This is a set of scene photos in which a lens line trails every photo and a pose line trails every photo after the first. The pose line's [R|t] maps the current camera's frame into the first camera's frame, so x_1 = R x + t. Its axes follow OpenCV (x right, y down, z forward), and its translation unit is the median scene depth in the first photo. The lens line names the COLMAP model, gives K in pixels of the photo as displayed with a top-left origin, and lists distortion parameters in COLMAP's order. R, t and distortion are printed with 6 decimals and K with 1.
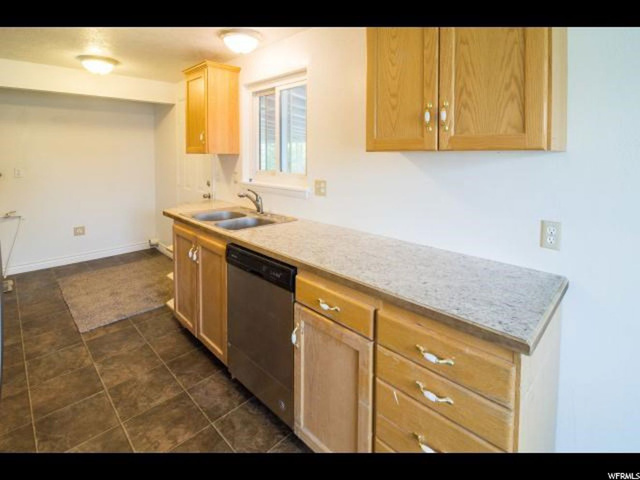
lens RADIAL K [[311.5, 0, 328.0], [0, 311.5, 239.3], [0, 0, 1]] dist [-0.004011, -0.000667]
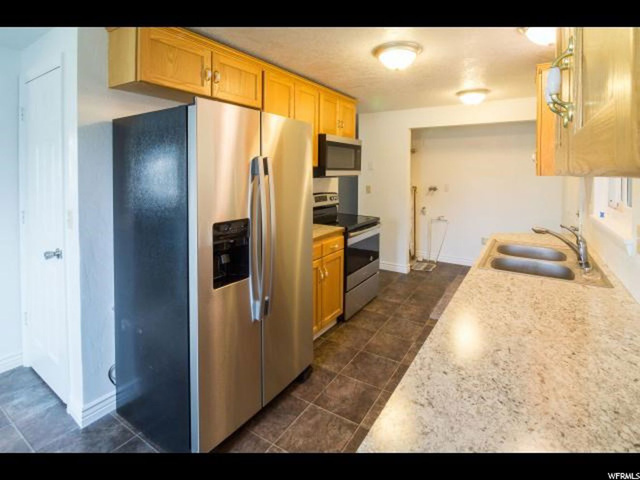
lens RADIAL K [[311.5, 0, 328.0], [0, 311.5, 239.3], [0, 0, 1]] dist [-0.004011, -0.000667]
pose [[0.212096, 0.206644, -0.955151, 0.327271], [-0.269250, 0.951915, 0.146156, -0.092648], [0.939425, 0.226176, 0.257537, 0.327340]]
